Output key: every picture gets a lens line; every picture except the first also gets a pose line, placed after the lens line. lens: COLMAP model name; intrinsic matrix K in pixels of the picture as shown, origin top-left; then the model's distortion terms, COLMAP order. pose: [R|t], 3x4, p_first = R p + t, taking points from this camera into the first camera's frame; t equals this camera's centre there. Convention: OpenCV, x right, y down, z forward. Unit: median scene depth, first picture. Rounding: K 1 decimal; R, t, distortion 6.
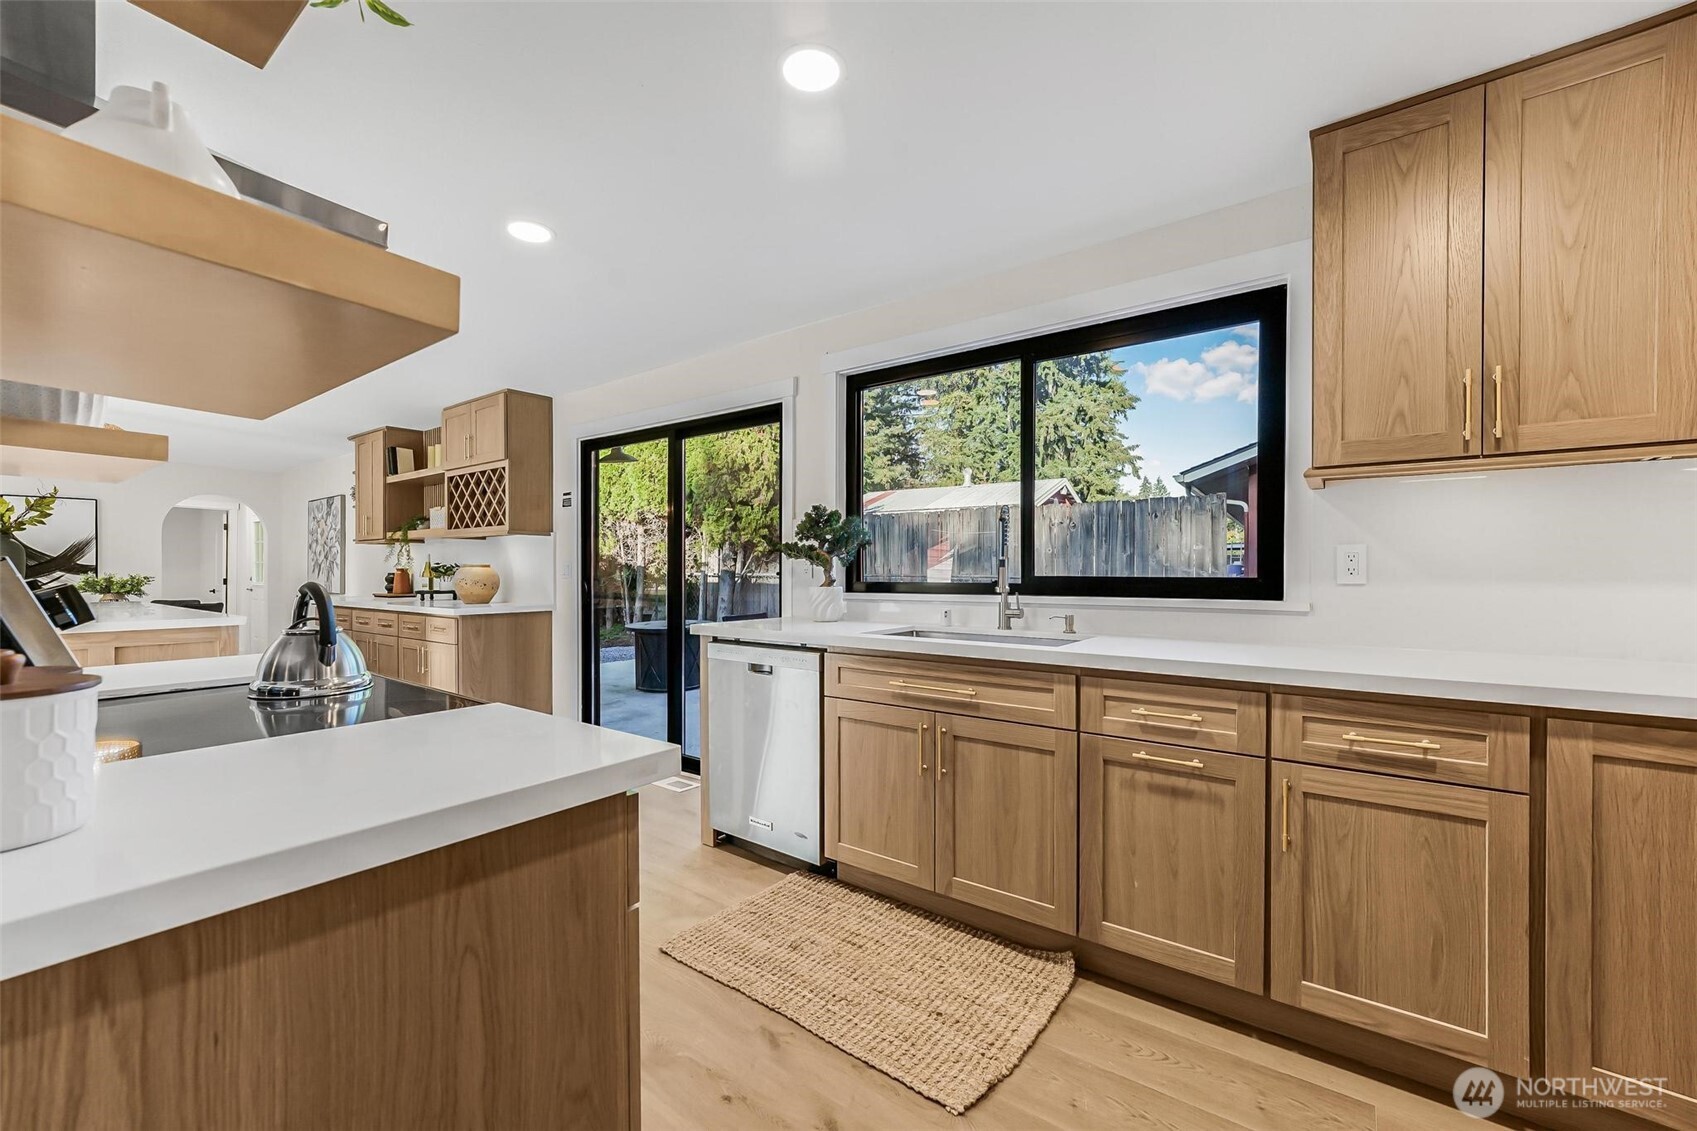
lens RADIAL K [[679.6, 0, 847.1], [0, 679.6, 577.7], [0, 0, 1]] dist [0.000424, 0.000389]
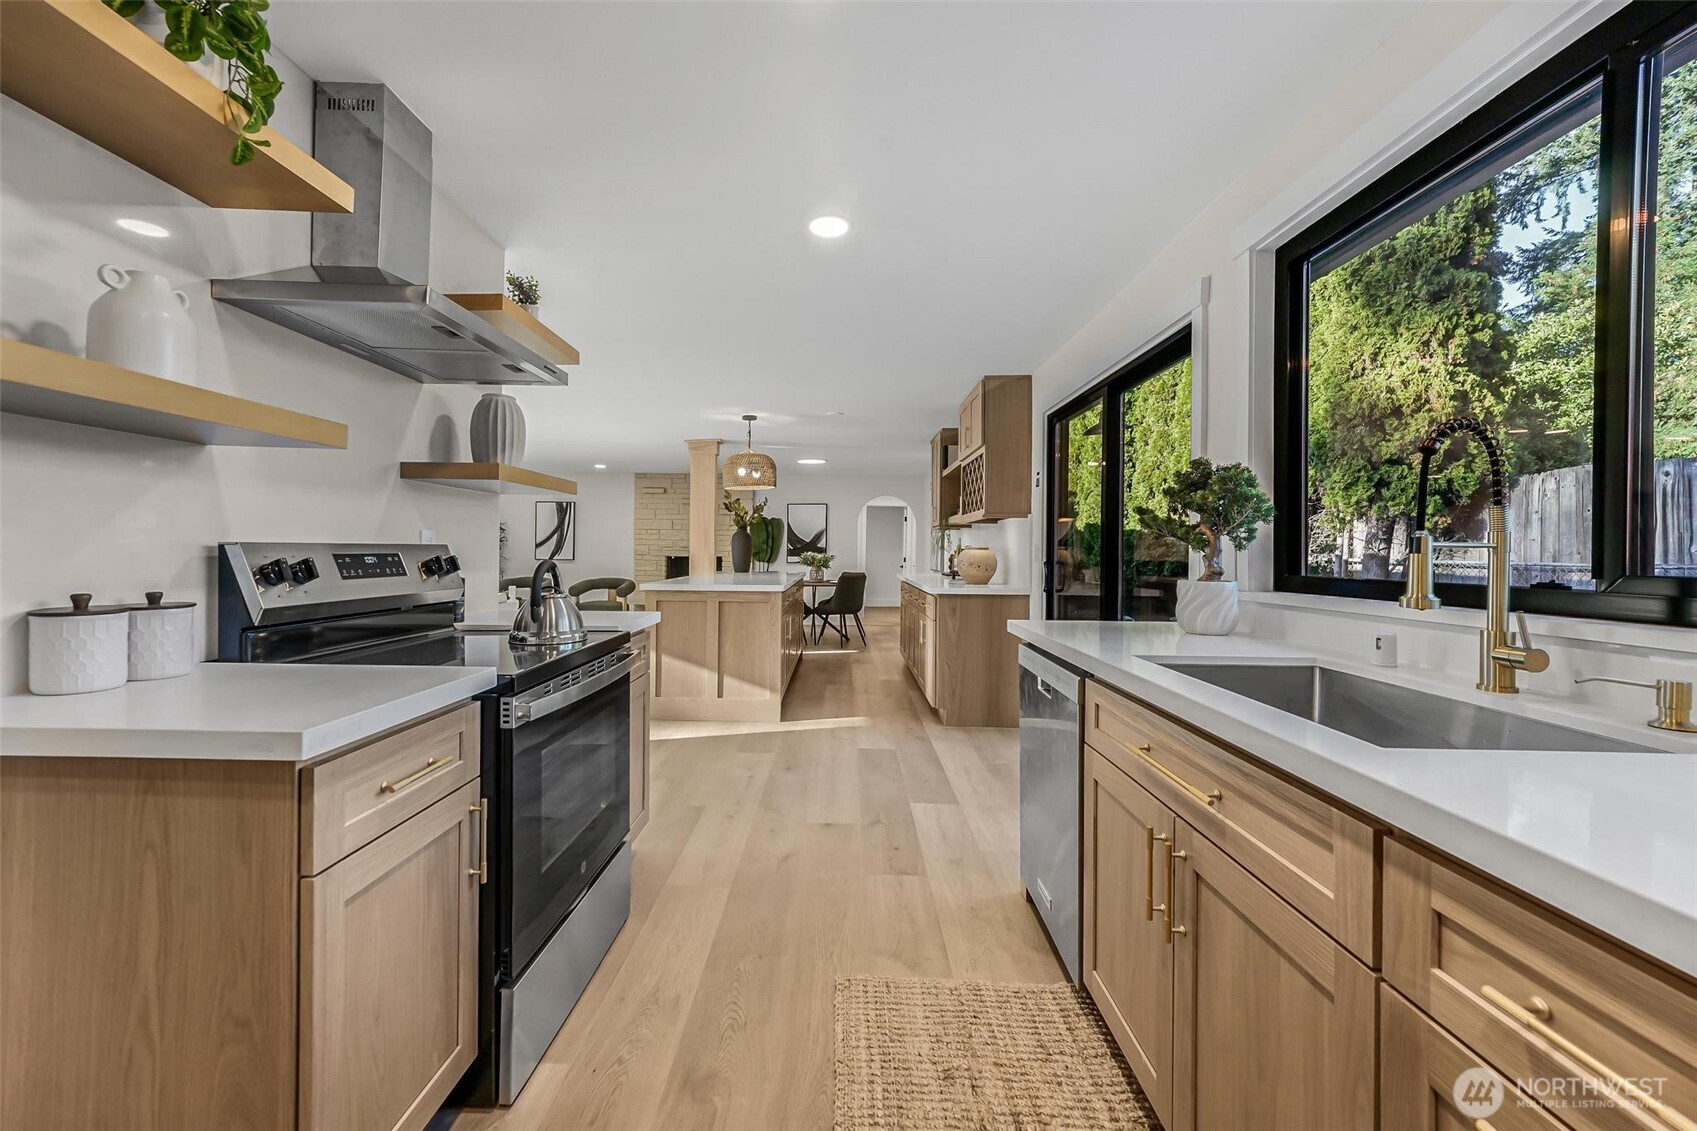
lens RADIAL K [[679.6, 0, 823.2], [0, 679.6, 548.4], [0, 0, 1]] dist [0.000424, 0.000389]
pose [[0.569441, 0.002295, -0.822029, 0.191142], [-0.016866, 0.999818, -0.008893, -0.004176], [0.821859, 0.018929, 0.569376, 0.203197]]
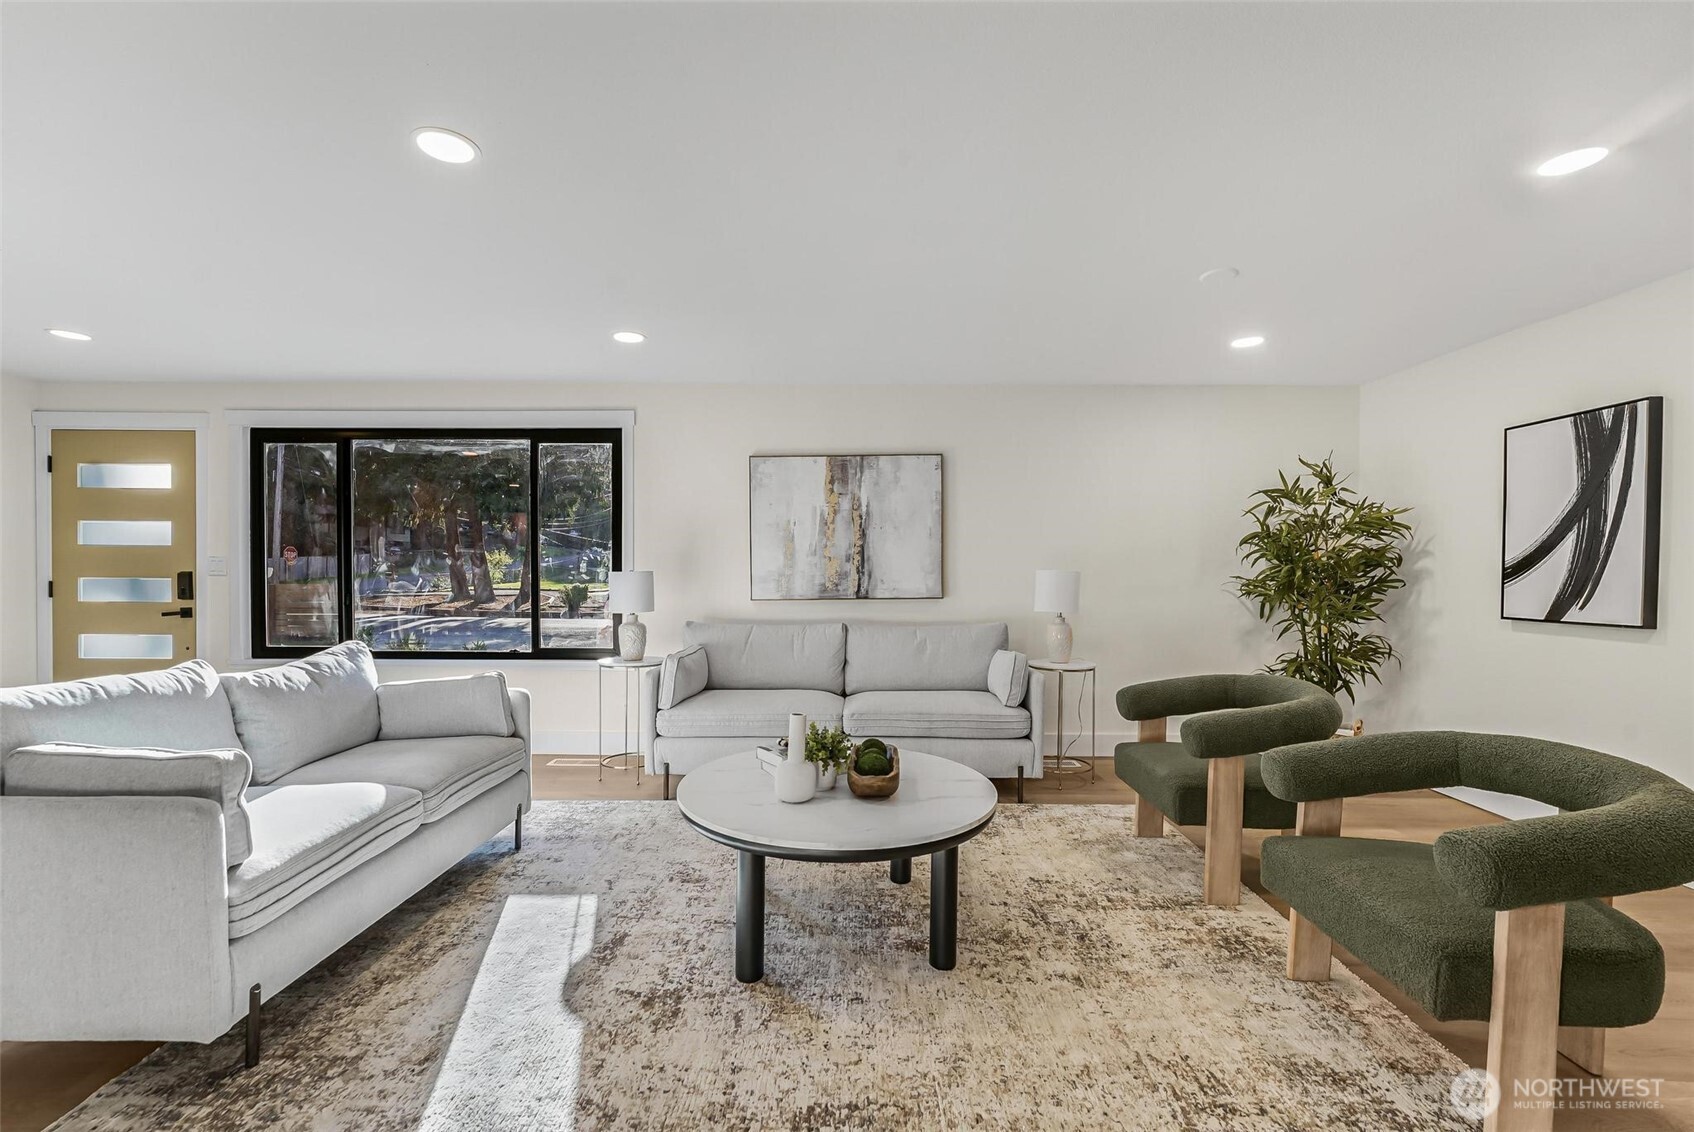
lens RADIAL K [[711.6, 0, 847.3], [0, 711.6, 580.9], [0, 0, 1]] dist [-0.005917, -0.000186]
pose [[-0.803624, 0.000232, -0.595138, -1.252875], [-0.014522, 0.999695, 0.019998, -0.013793], [0.594961, 0.024714, -0.803375, 0.885827]]
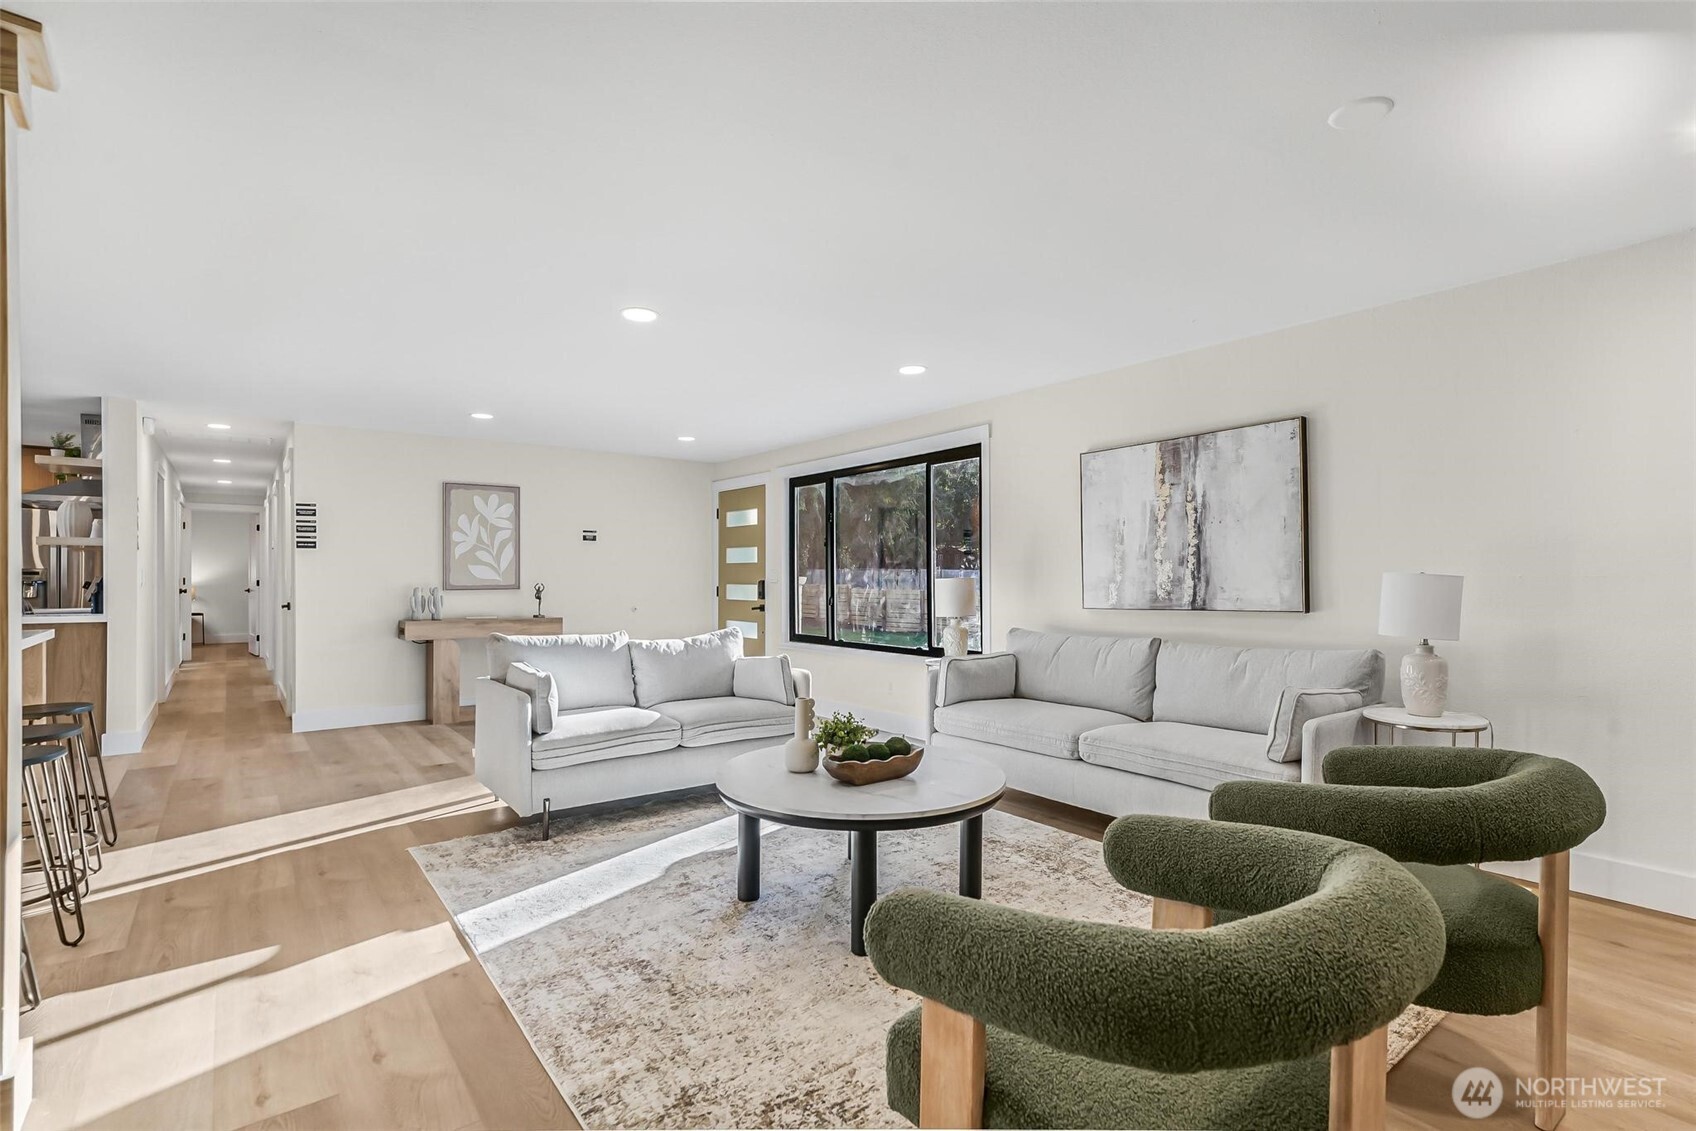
lens RADIAL K [[806.2, 0, 838.9], [0, 806.2, 570.7], [0, 0, 1]] dist [0.001163, -0.000288]
pose [[-0.959119, 0.000124, 0.283005, -1.690371], [0.000647, 0.999998, 0.001752, -0.015945], [-0.283004, 0.001864, -0.959117, 1.075966]]
